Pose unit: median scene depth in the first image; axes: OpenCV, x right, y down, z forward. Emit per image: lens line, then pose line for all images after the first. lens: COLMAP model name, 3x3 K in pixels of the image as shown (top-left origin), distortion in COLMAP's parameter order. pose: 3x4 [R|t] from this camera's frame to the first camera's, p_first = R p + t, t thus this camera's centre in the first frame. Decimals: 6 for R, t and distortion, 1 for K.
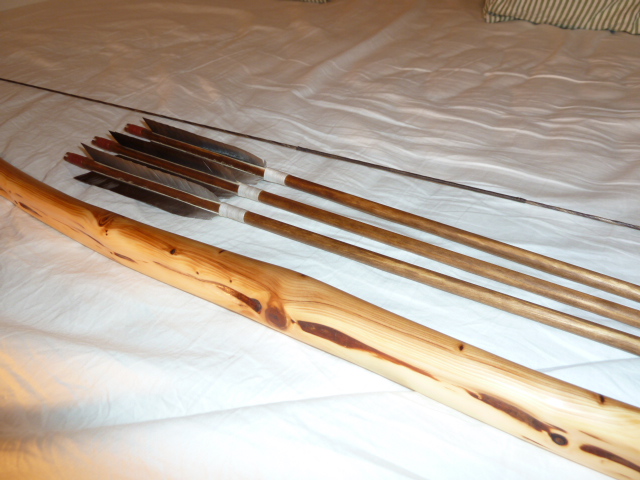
lens RADIAL K [[484.9, 0, 320.0], [0, 484.9, 240.0], [0, 0, 1]] dist [-0.028788, -0.005736]
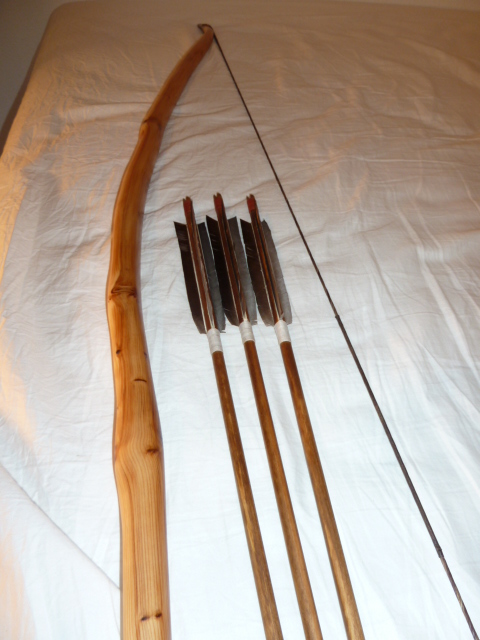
lens RADIAL K [[484.9, 0, 240.0], [0, 484.9, 320.0], [0, 0, 1]] dist [-0.028788, -0.005736]
pose [[0.659641, 0.610460, -0.438419, 0.244462], [-0.527293, 0.791571, 0.308833, -0.370633], [0.535570, 0.027456, 0.844044, 0.091689]]
